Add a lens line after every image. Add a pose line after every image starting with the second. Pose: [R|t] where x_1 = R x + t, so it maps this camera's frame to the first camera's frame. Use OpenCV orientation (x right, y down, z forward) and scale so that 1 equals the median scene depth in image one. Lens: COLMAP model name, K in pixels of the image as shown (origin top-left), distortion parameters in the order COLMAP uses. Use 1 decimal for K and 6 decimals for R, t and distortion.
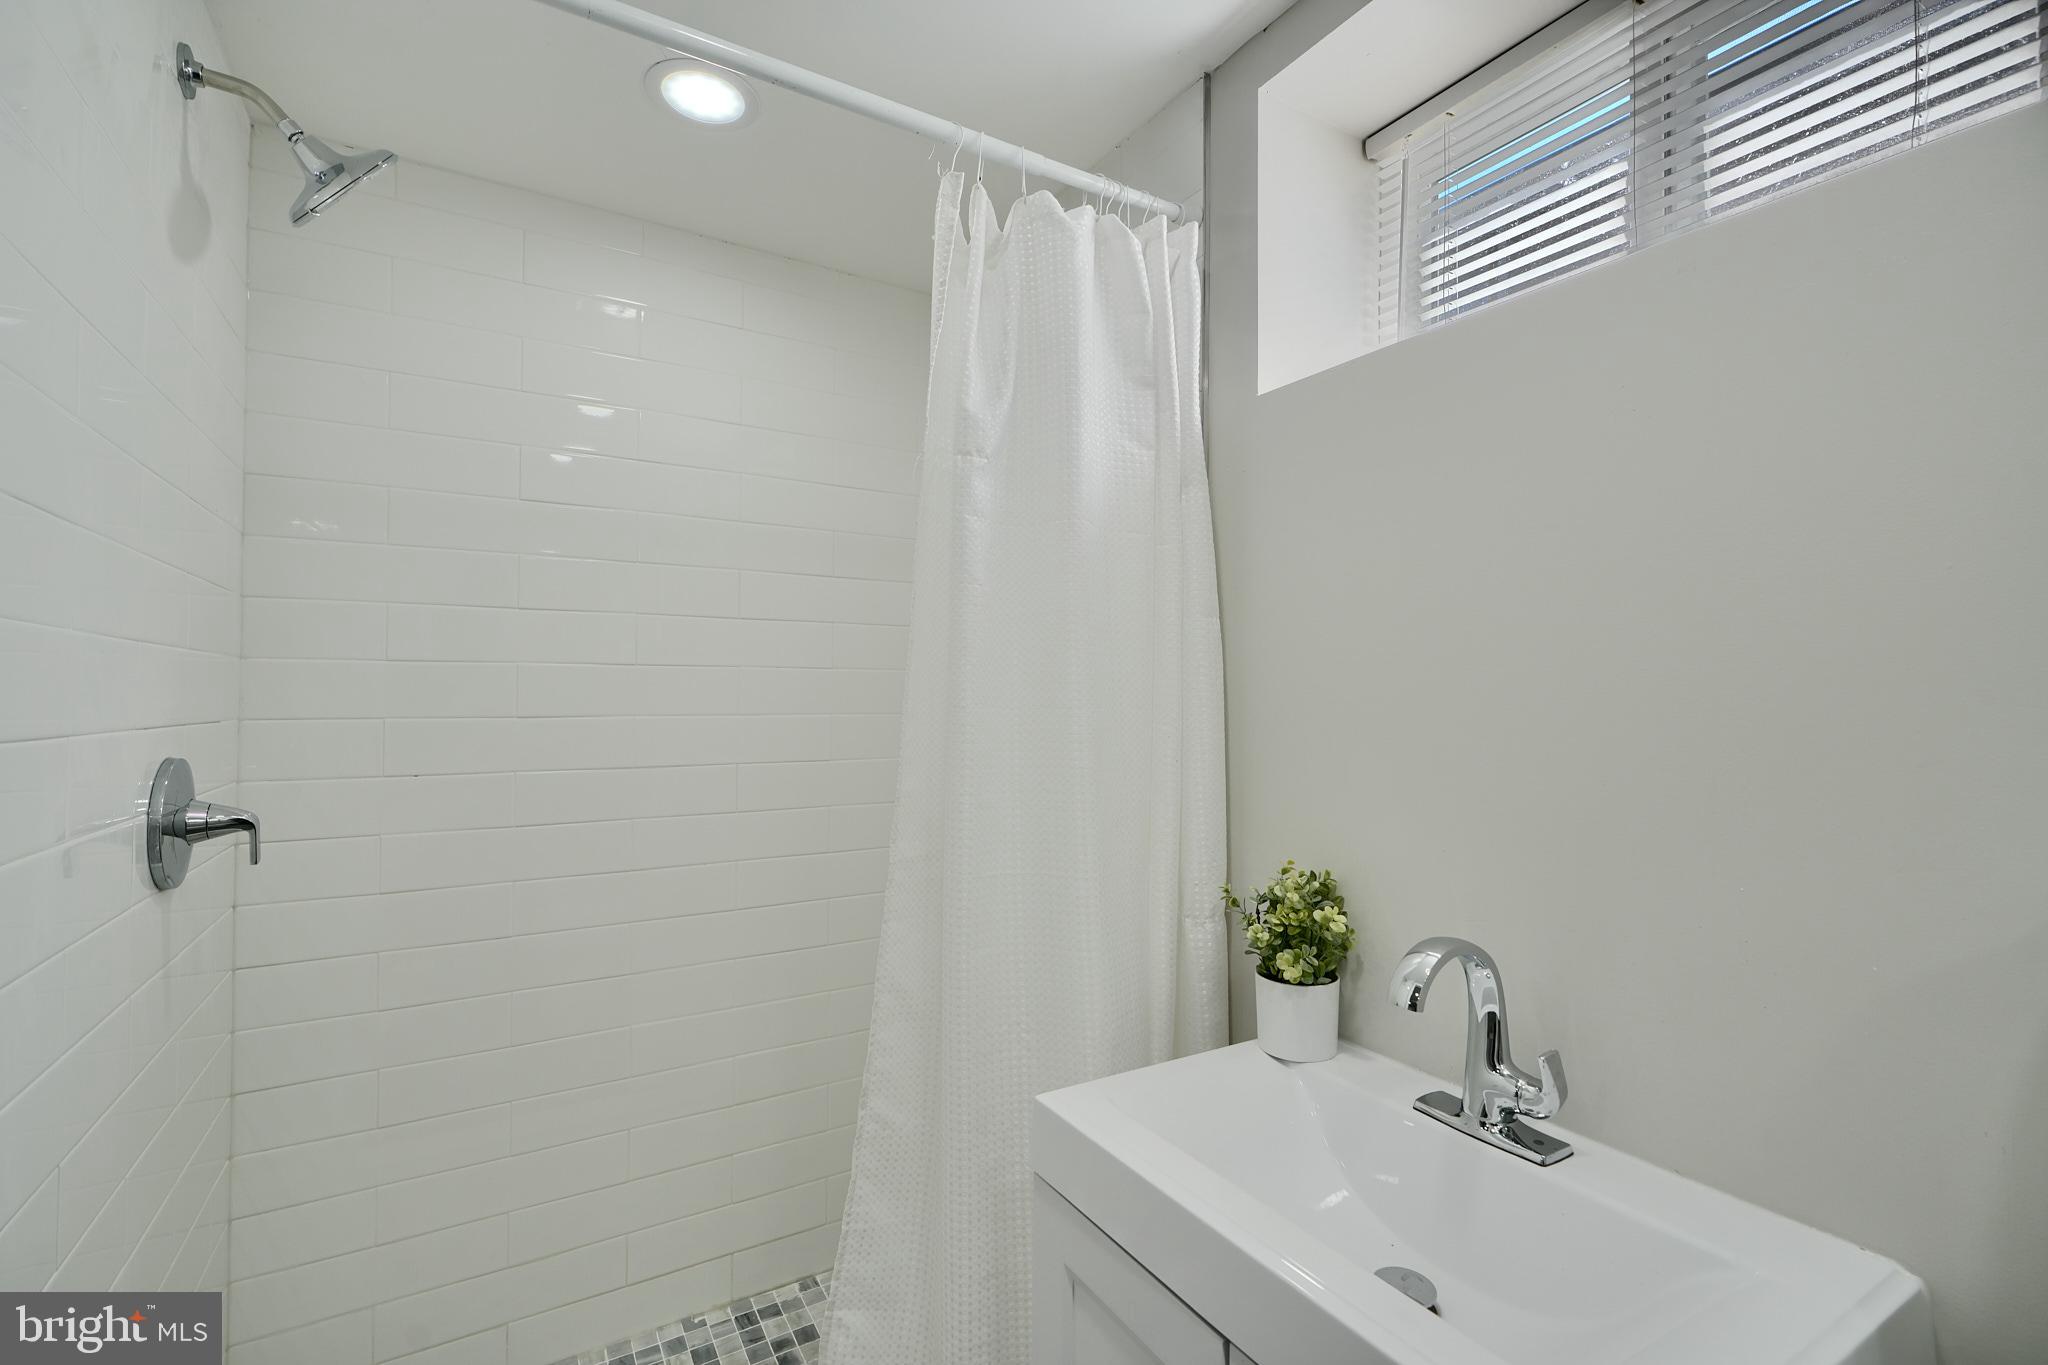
lens RADIAL K [[943.5, 0, 1018.0], [0, 943.5, 666.4], [0, 0, 1]] dist [0.024210, 0.000328]
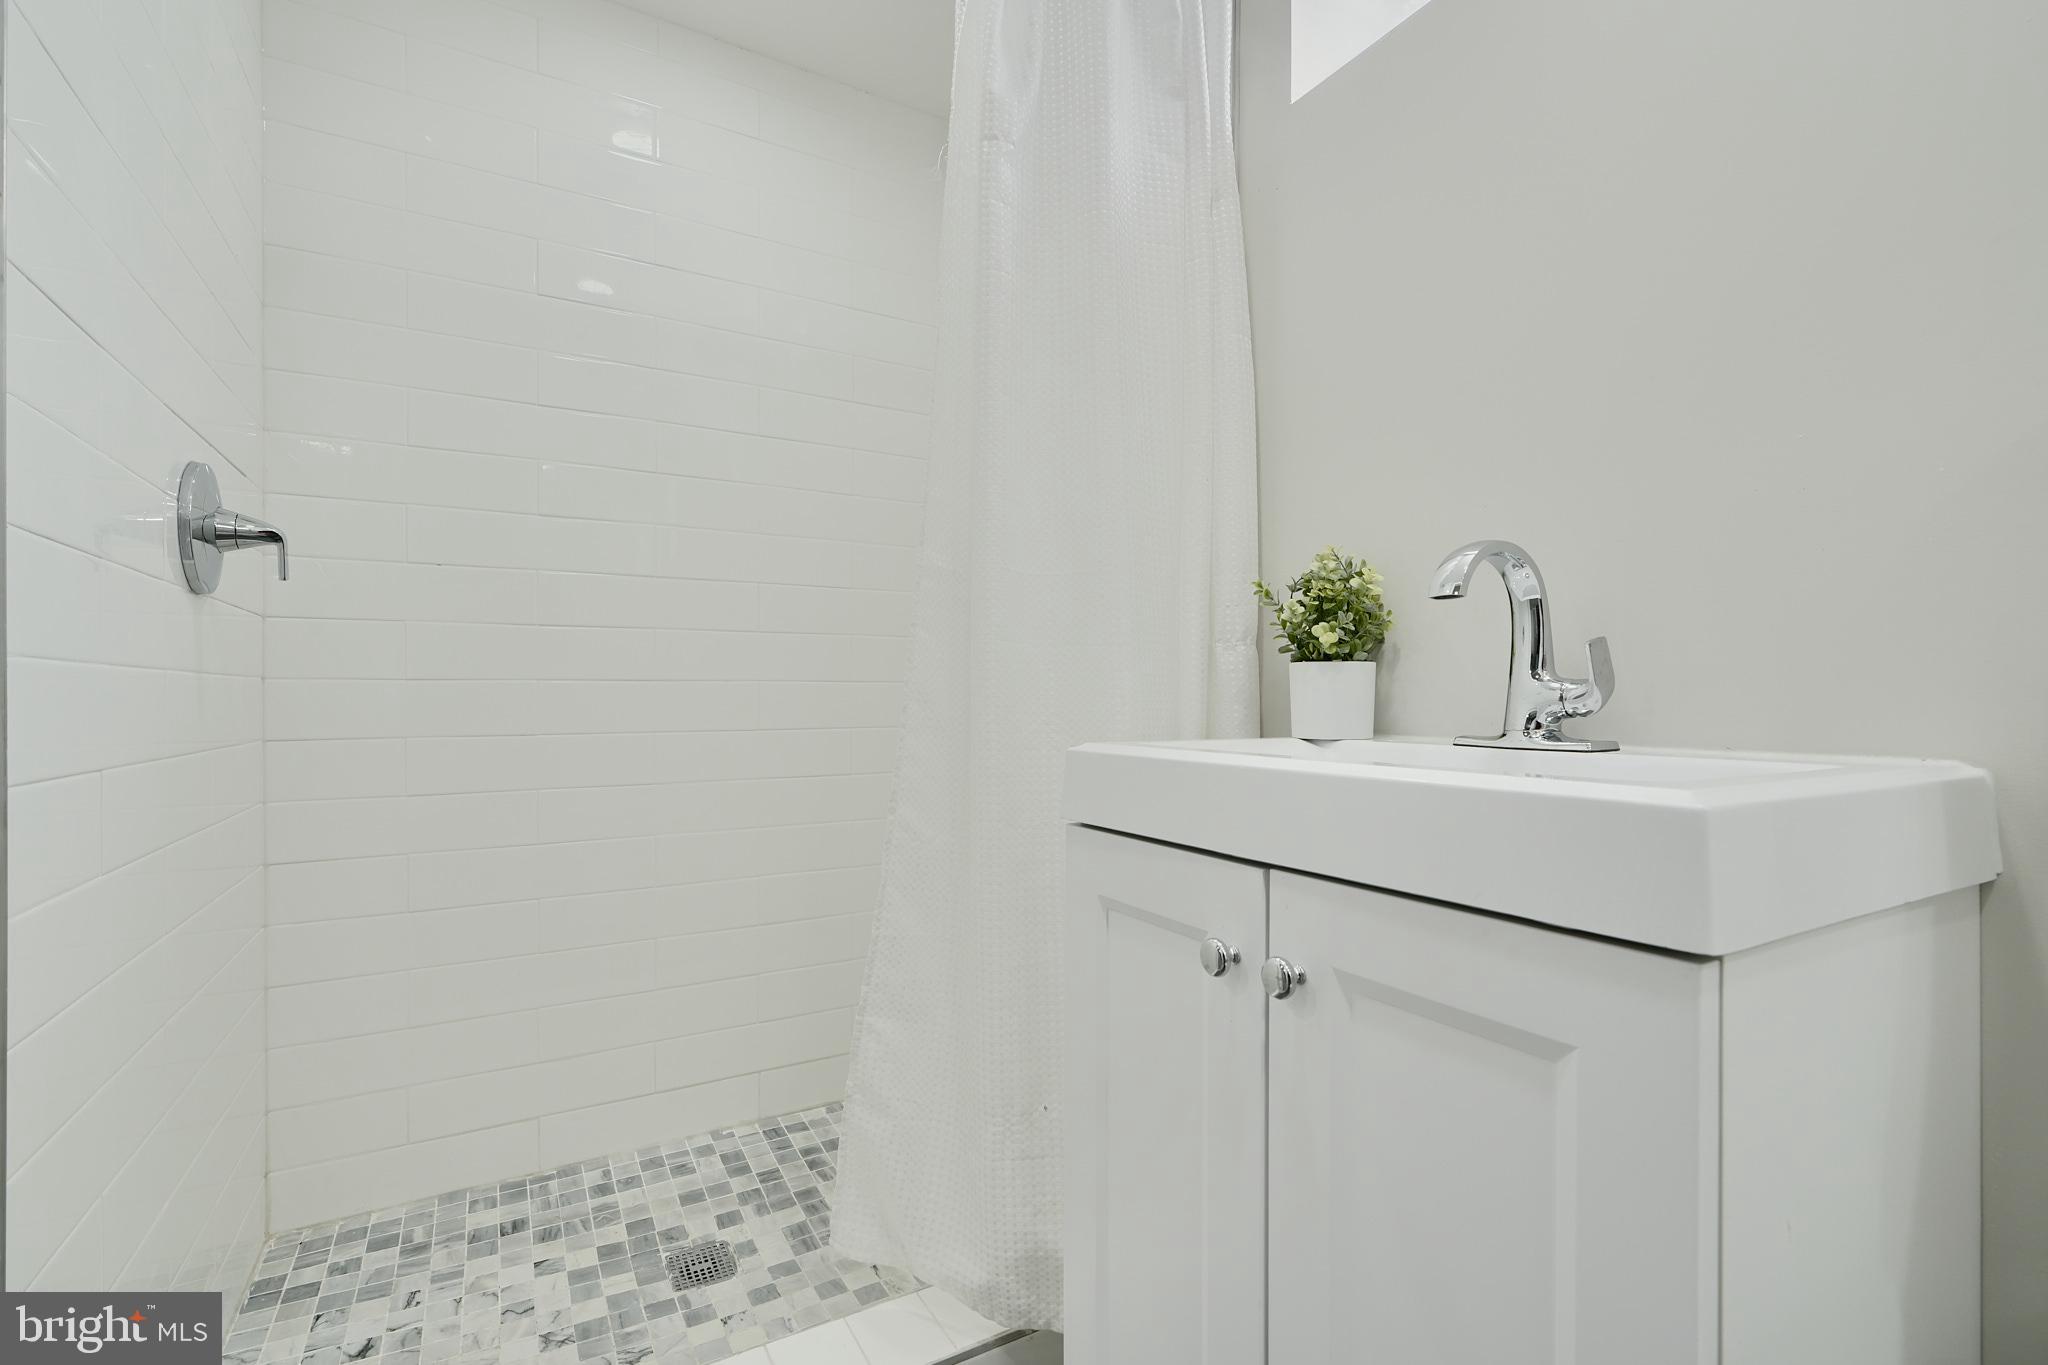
lens RADIAL K [[943.5, 0, 1018.0], [0, 943.5, 697.8], [0, 0, 1]] dist [0.024210, 0.000328]
pose [[0.999862, -0.004118, -0.016095, -0.014020], [0.004249, 0.999958, 0.008074, 0.321405], [0.016061, -0.008141, 0.999838, 0.011977]]
